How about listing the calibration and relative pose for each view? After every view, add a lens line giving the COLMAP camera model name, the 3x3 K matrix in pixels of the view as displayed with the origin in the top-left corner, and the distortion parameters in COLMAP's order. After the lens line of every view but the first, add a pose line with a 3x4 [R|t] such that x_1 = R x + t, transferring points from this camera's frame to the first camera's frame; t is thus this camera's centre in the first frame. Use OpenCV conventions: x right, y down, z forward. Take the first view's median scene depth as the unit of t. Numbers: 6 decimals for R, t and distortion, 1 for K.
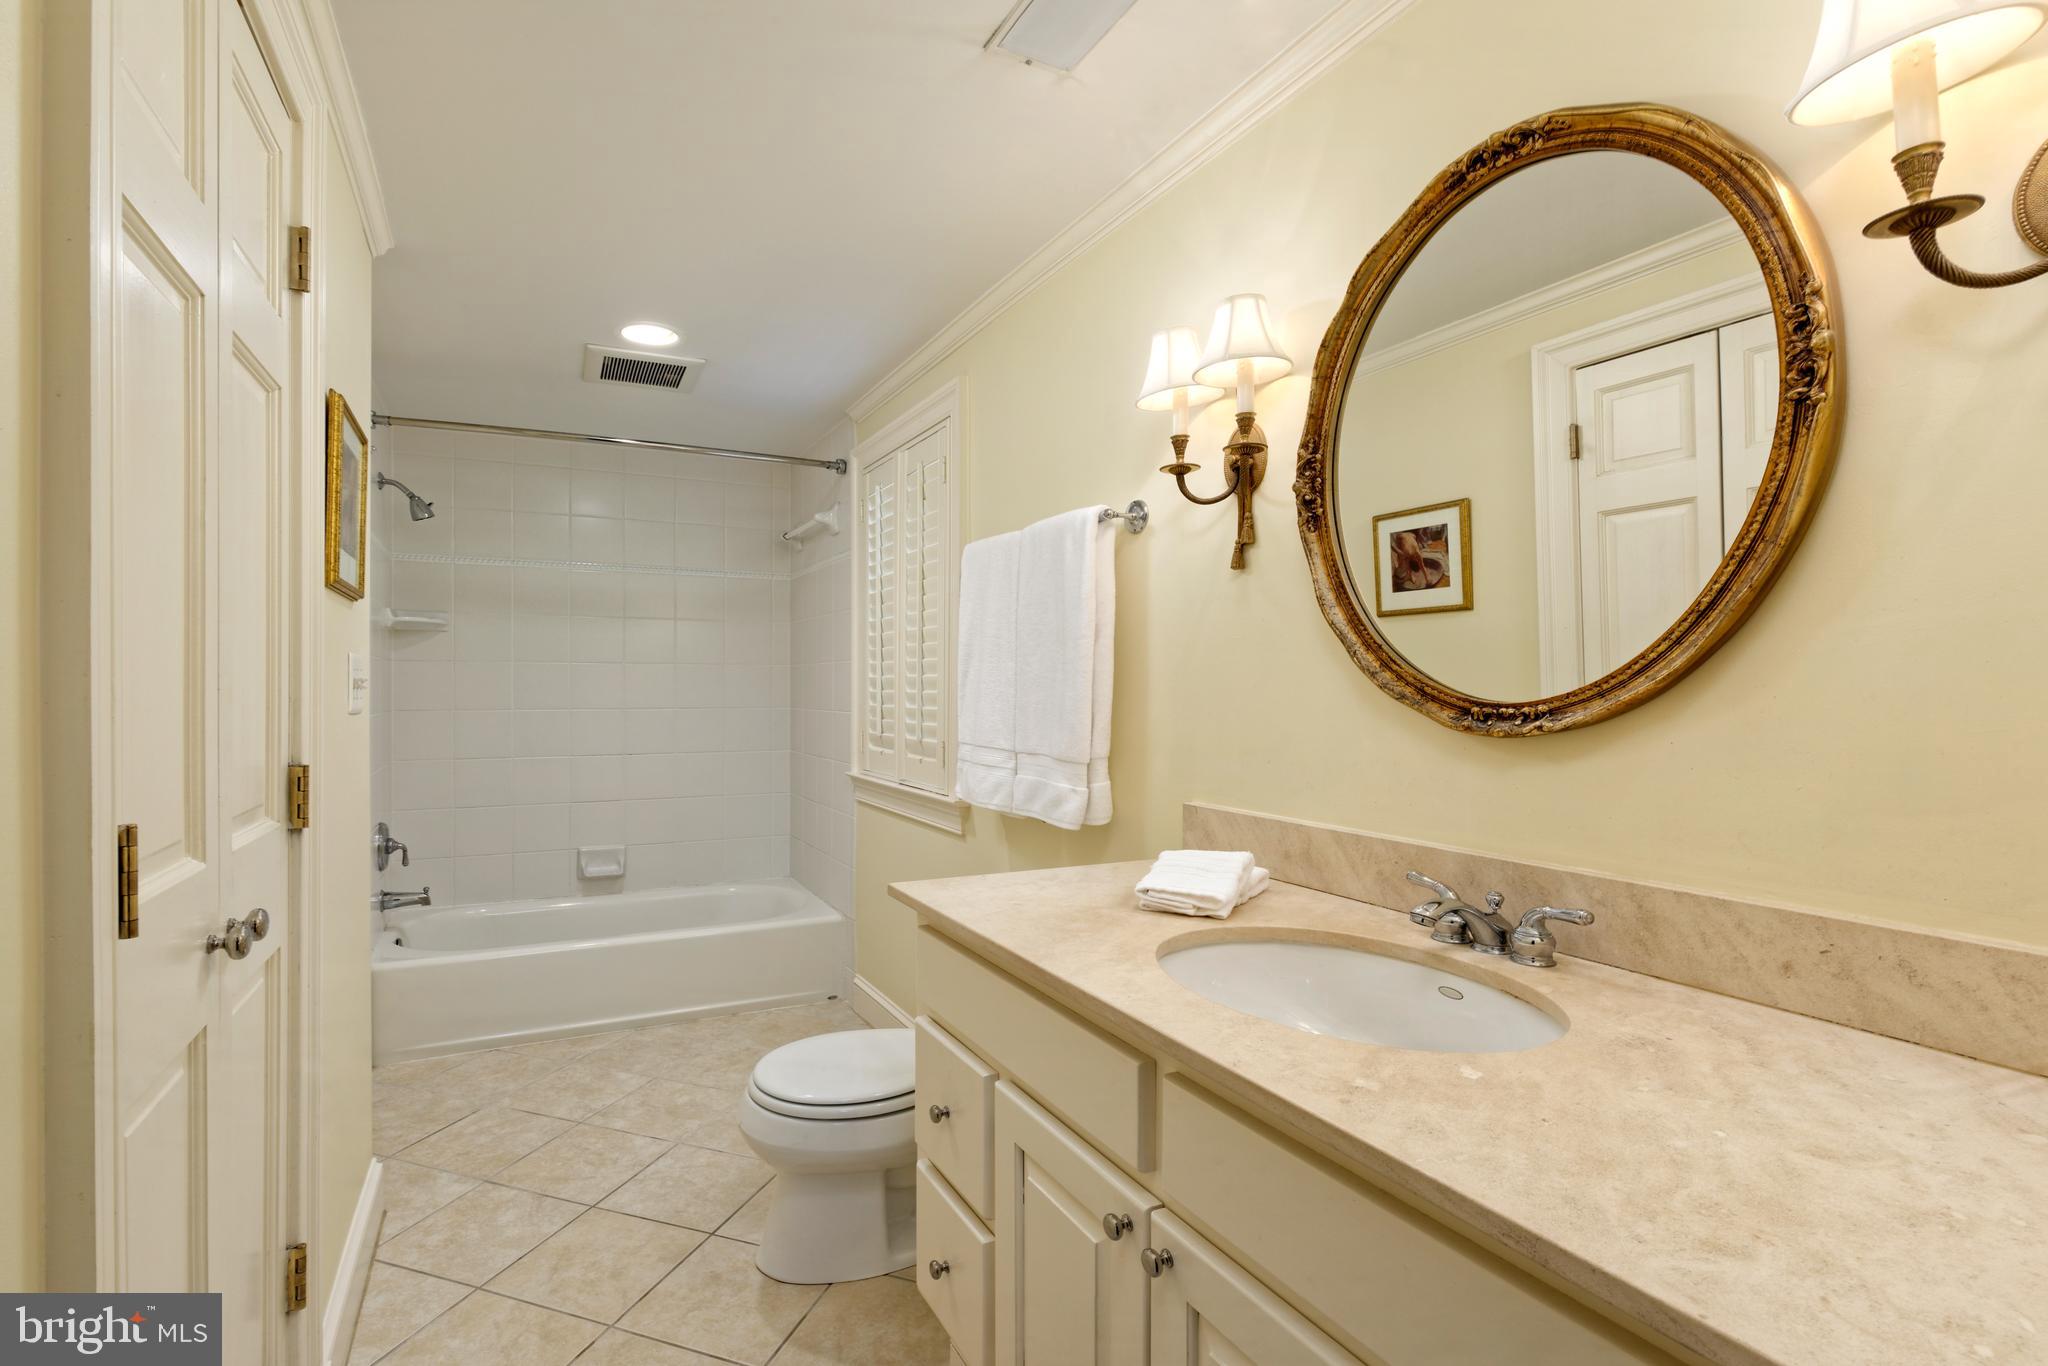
lens RADIAL K [[877.4, 0, 1070.0], [0, 877.4, 675.0], [0, 0, 1]] dist [0.048370, 0.000117]
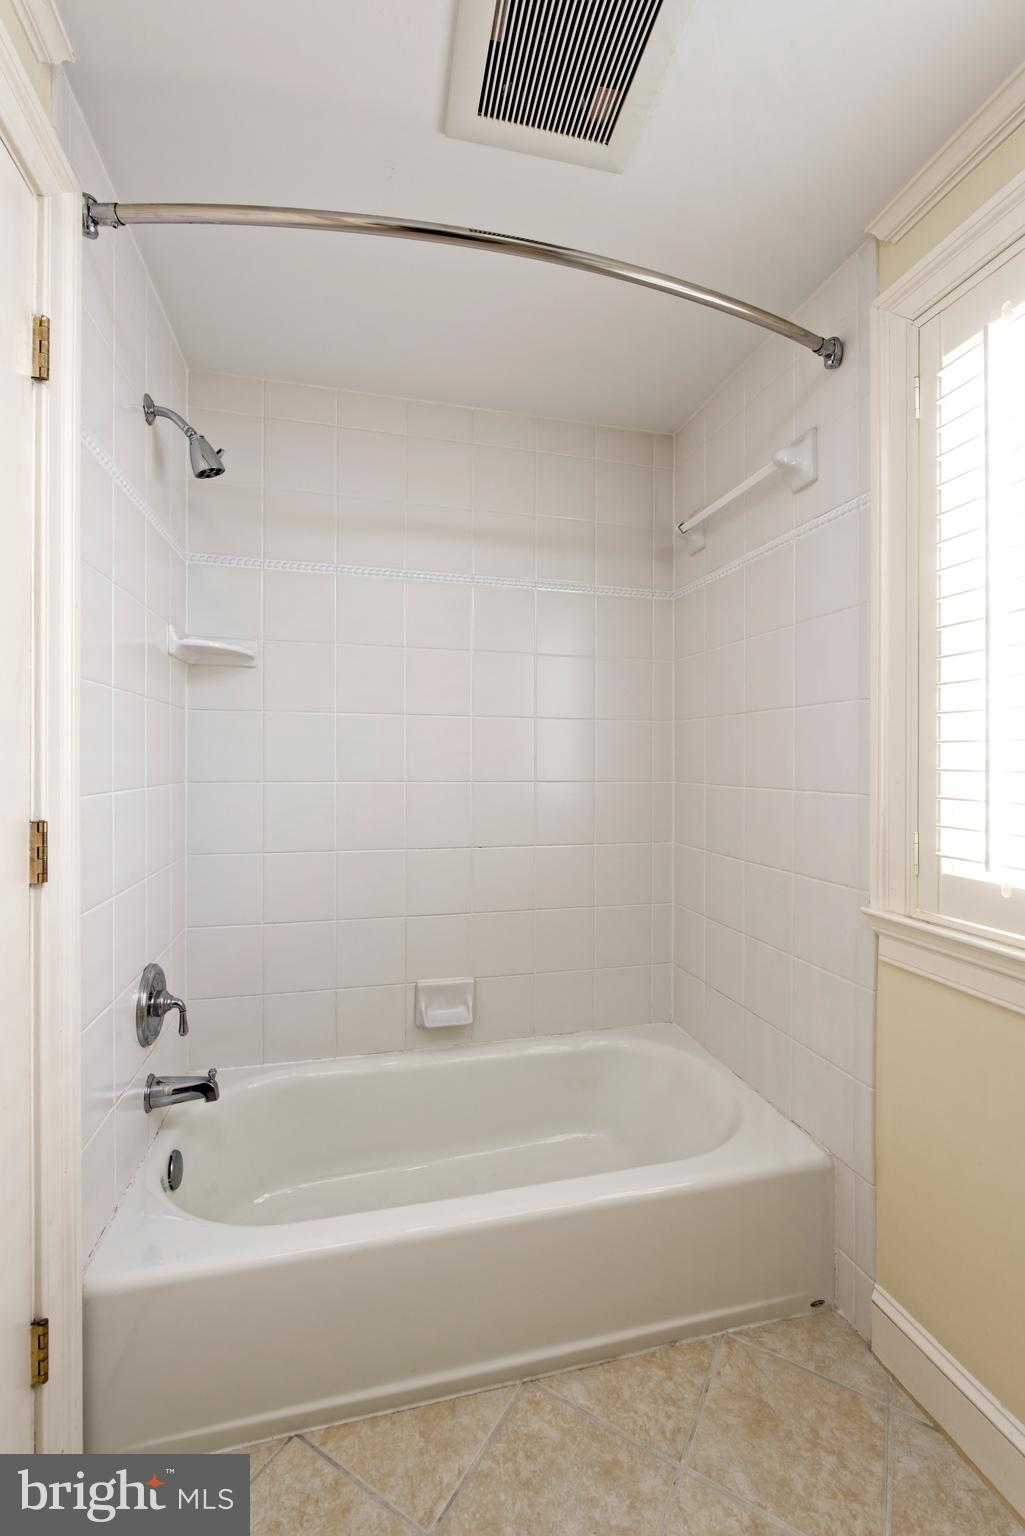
lens RADIAL K [[658.0, 0, 510.1], [0, 658.0, 747.5], [0, 0, 1]] dist [0.048370, 0.000117]
pose [[0.950766, 0.000137, -0.309911, -0.328061], [-0.000481, 0.999999, -0.001033, 0.013812], [0.309911, 0.001131, 0.950765, 0.543498]]
